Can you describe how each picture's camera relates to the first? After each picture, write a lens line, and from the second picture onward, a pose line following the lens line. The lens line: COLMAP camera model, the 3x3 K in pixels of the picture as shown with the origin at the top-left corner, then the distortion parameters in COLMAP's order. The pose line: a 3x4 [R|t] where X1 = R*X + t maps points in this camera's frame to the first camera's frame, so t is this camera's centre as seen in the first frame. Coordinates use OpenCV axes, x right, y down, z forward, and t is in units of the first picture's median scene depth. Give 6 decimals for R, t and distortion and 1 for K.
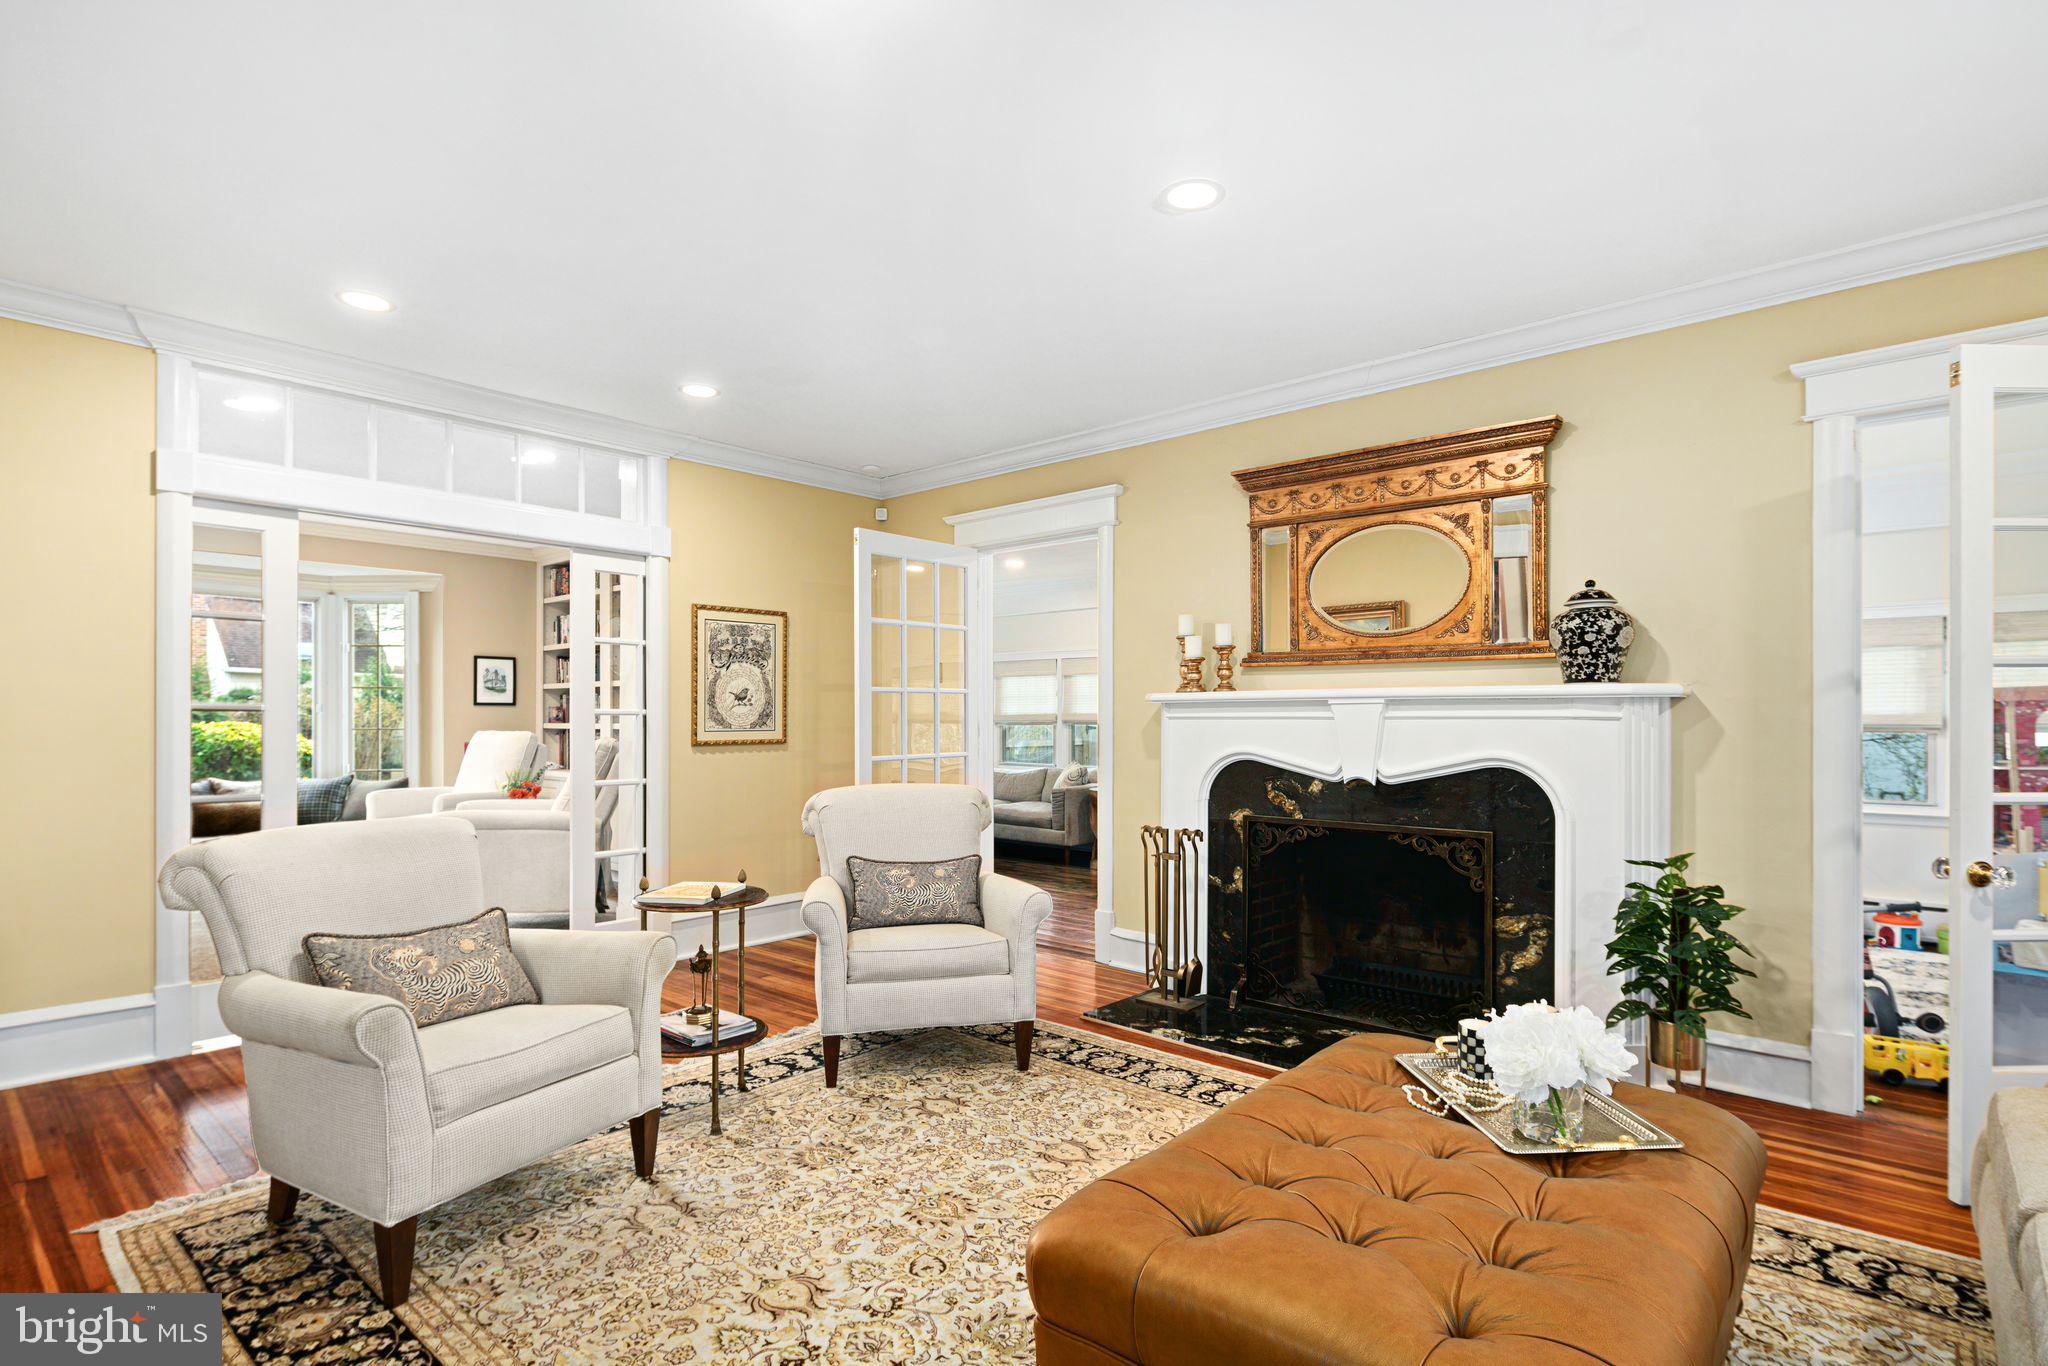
lens RADIAL K [[1008.3, 0, 1034.7], [0, 1008.3, 720.1], [0, 0, 1]] dist [0.004554, -0.004542]
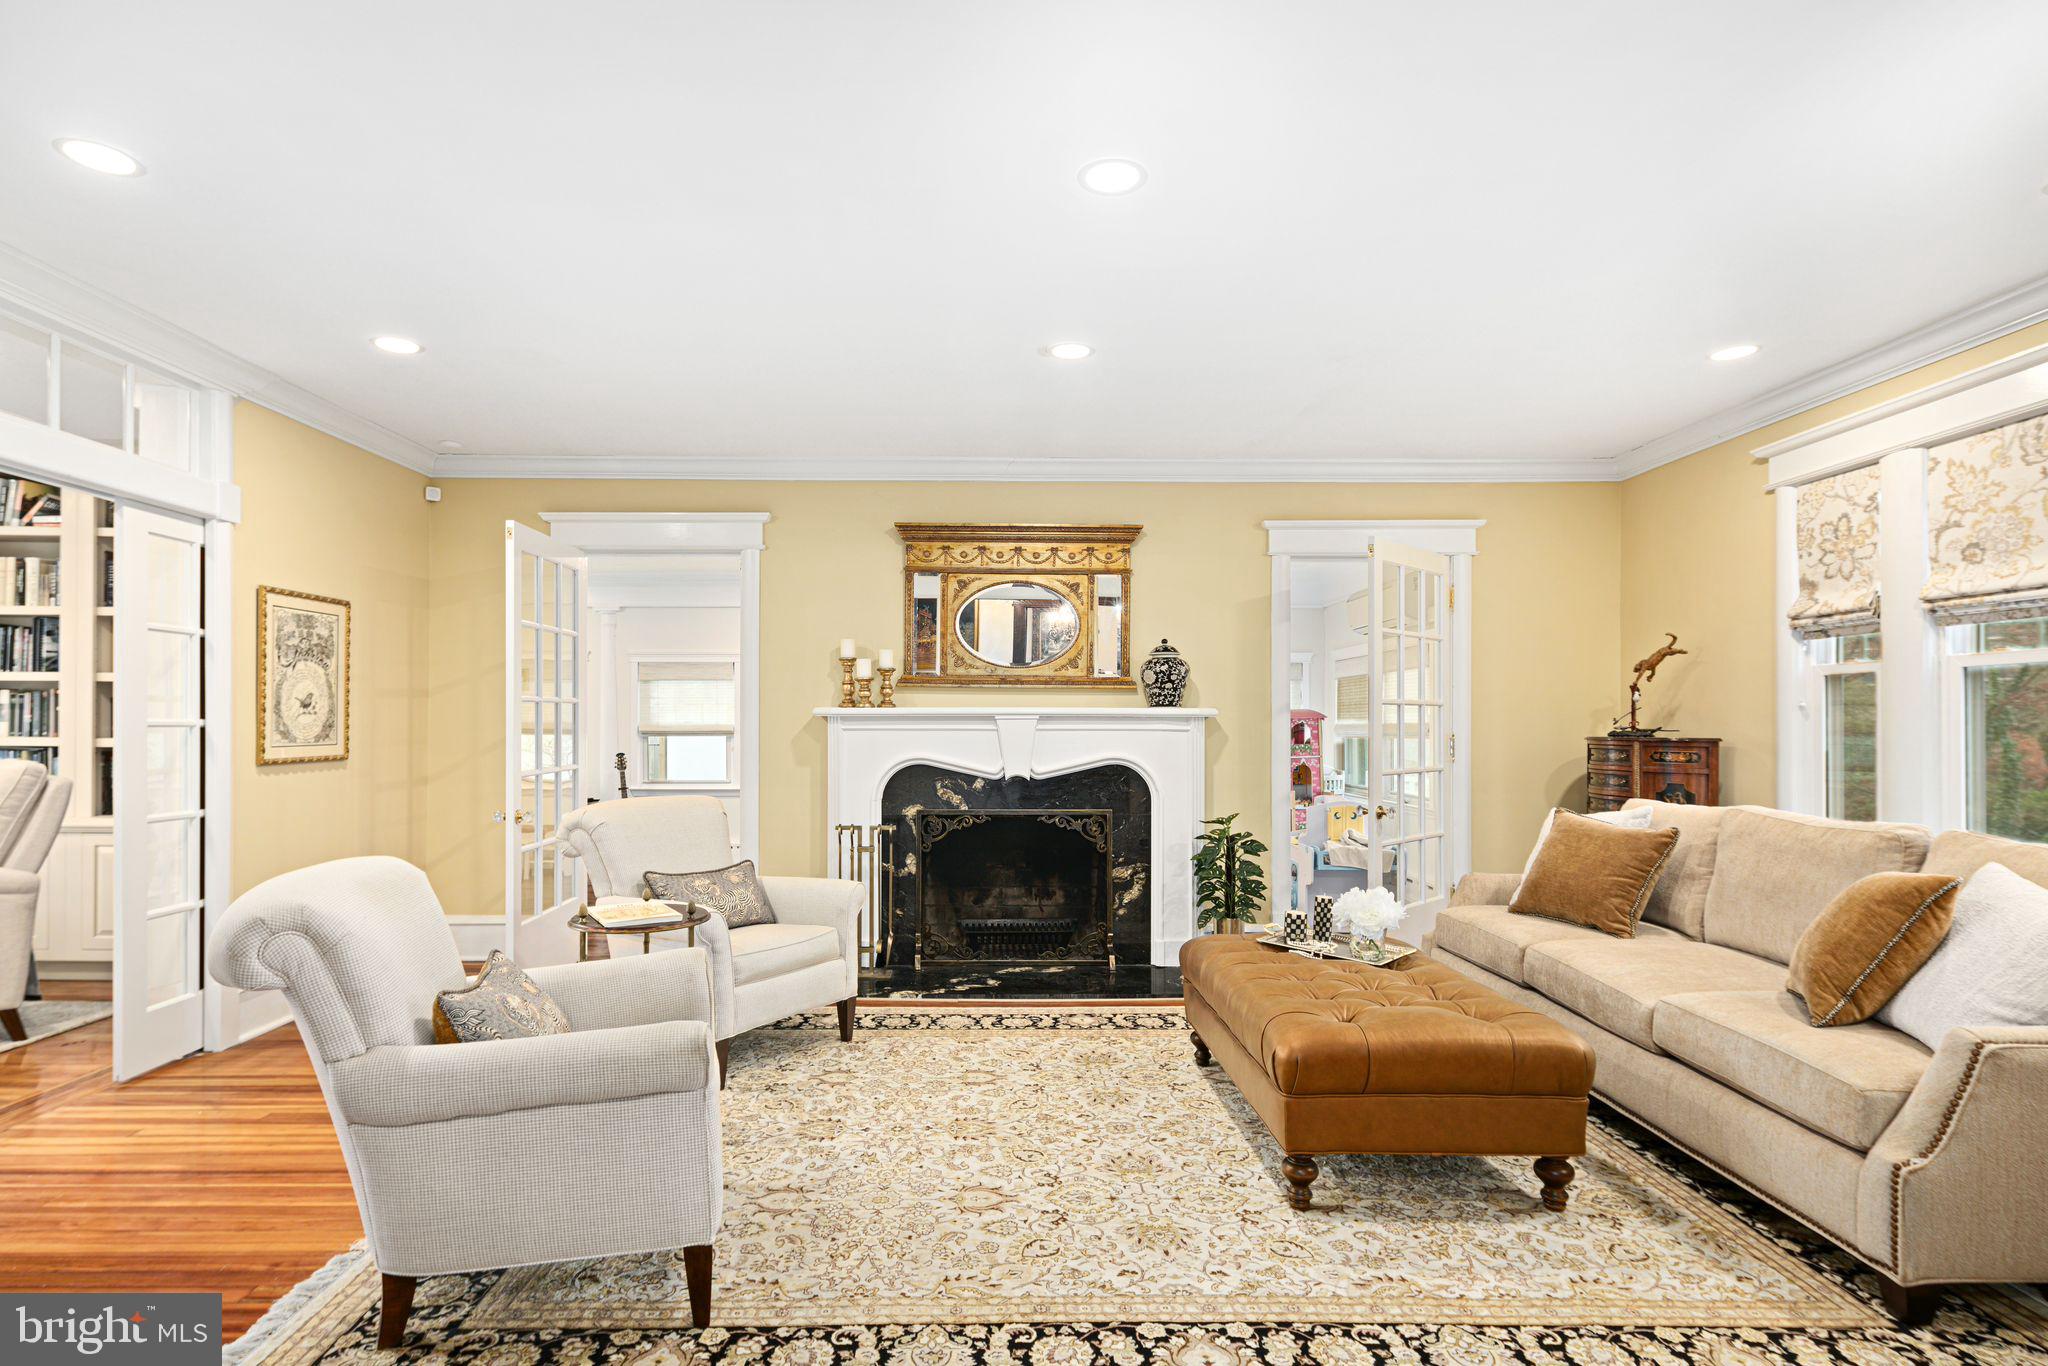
lens RADIAL K [[1008.3, 0, 1012.5], [0, 1008.3, 733.0], [0, 0, 1]] dist [0.004554, -0.004542]
pose [[0.741970, -0.004552, 0.670417, -0.532724], [-0.000976, 0.999969, 0.007870, -0.008117], [-0.670432, -0.006494, 0.741942, 0.026484]]
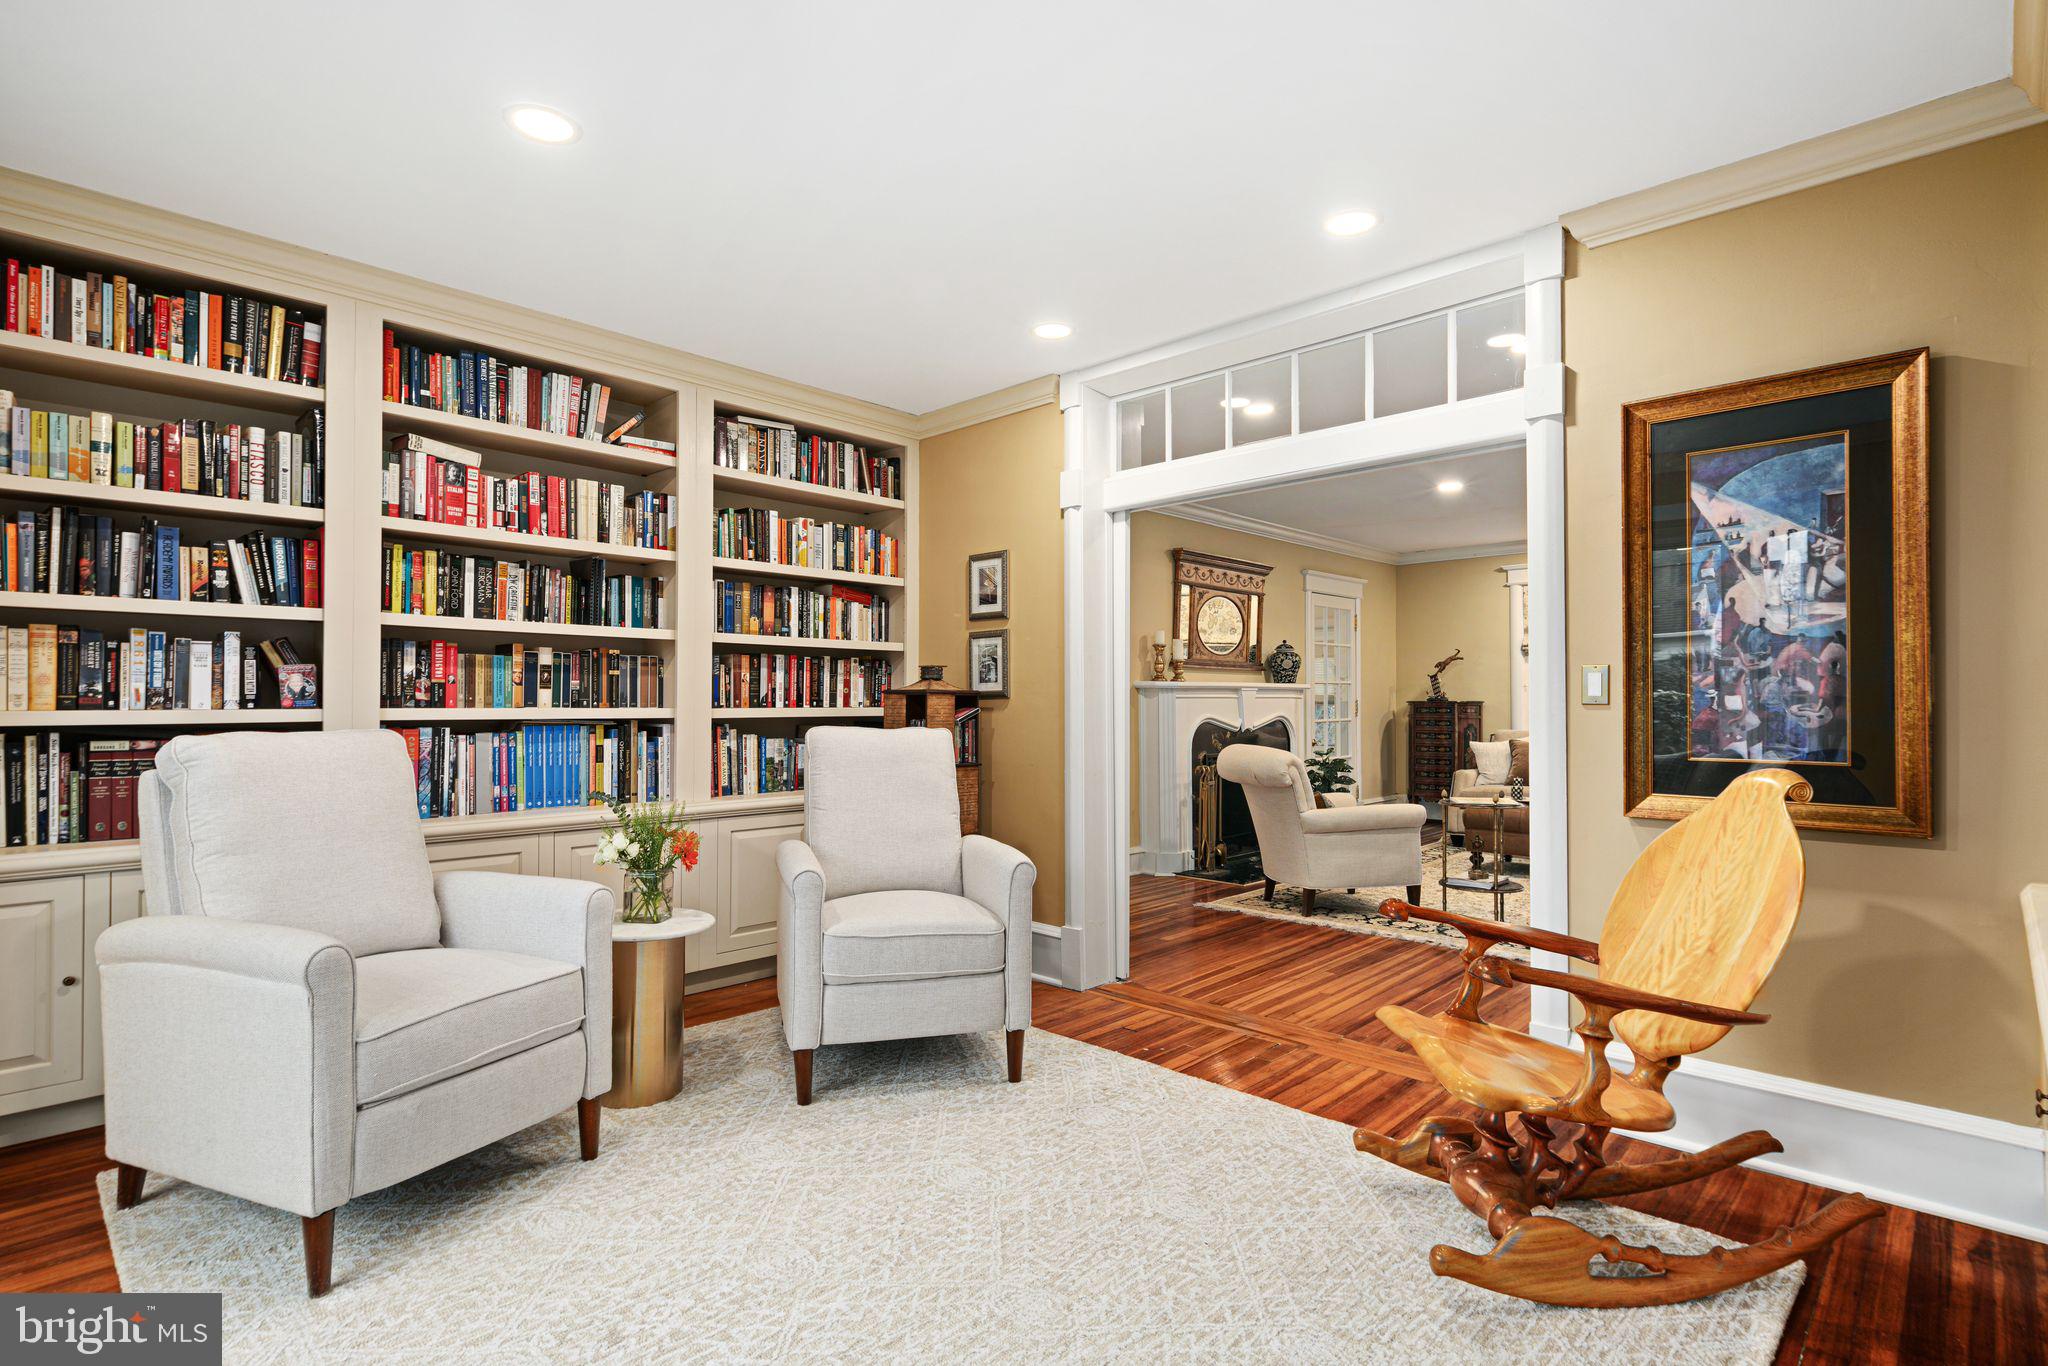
lens RADIAL K [[1008.3, 0, 1040.9], [0, 1008.3, 692.4], [0, 0, 1]] dist [0.004554, -0.004542]
pose [[0.036404, 0.005648, 0.999321, -1.540792], [-0.000660, 0.999984, -0.005628, -0.001682], [-0.999337, -0.000455, 0.036407, 1.250064]]
